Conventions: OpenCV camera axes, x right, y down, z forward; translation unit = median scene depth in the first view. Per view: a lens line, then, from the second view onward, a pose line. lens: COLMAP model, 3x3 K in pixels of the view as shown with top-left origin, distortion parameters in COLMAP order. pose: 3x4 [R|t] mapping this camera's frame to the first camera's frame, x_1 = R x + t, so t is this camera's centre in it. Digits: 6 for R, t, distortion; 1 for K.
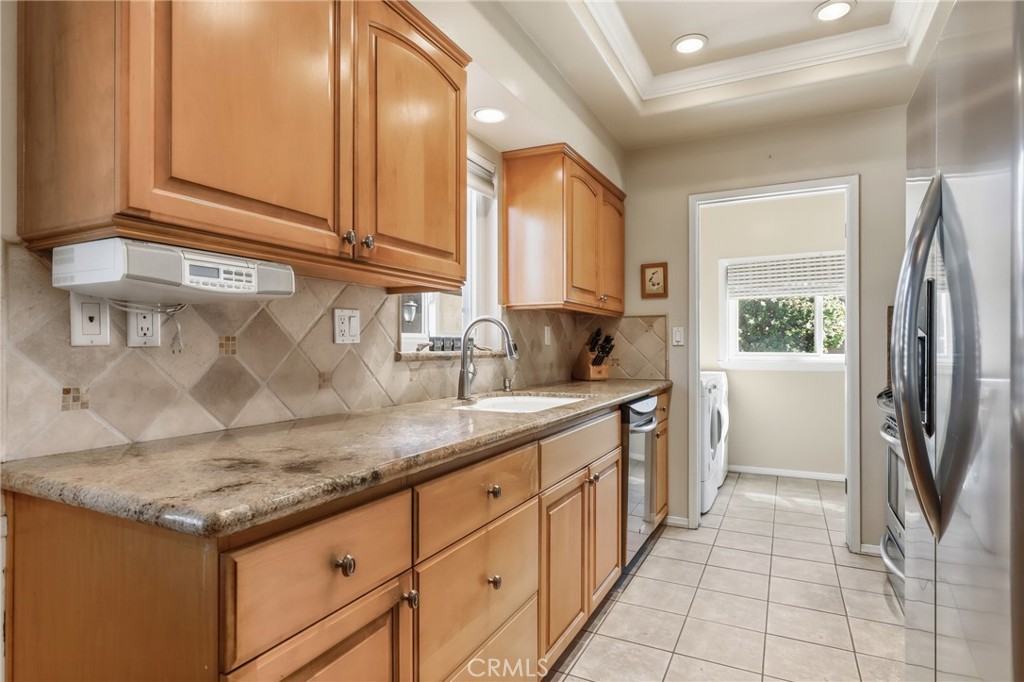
lens RADIAL K [[534.3, 0, 506.9], [0, 534.3, 342.9], [0, 0, 1]] dist [-0.011389, -0.000435]
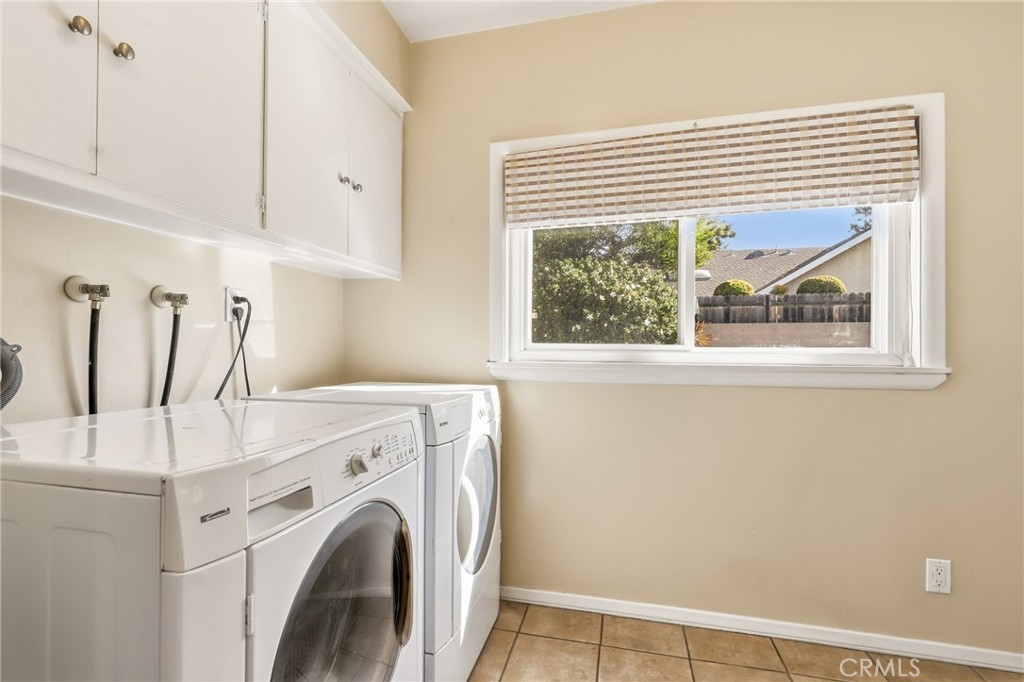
lens RADIAL K [[474.5, 0, 505.7], [0, 474.5, 339.8], [0, 0, 1]] dist [0.018387, 0.000117]
pose [[0.972293, 0.010628, 0.233526, 0.130599], [-0.008771, 0.999921, -0.008989, 0.007657], [-0.233603, 0.006692, 0.972309, 0.246217]]
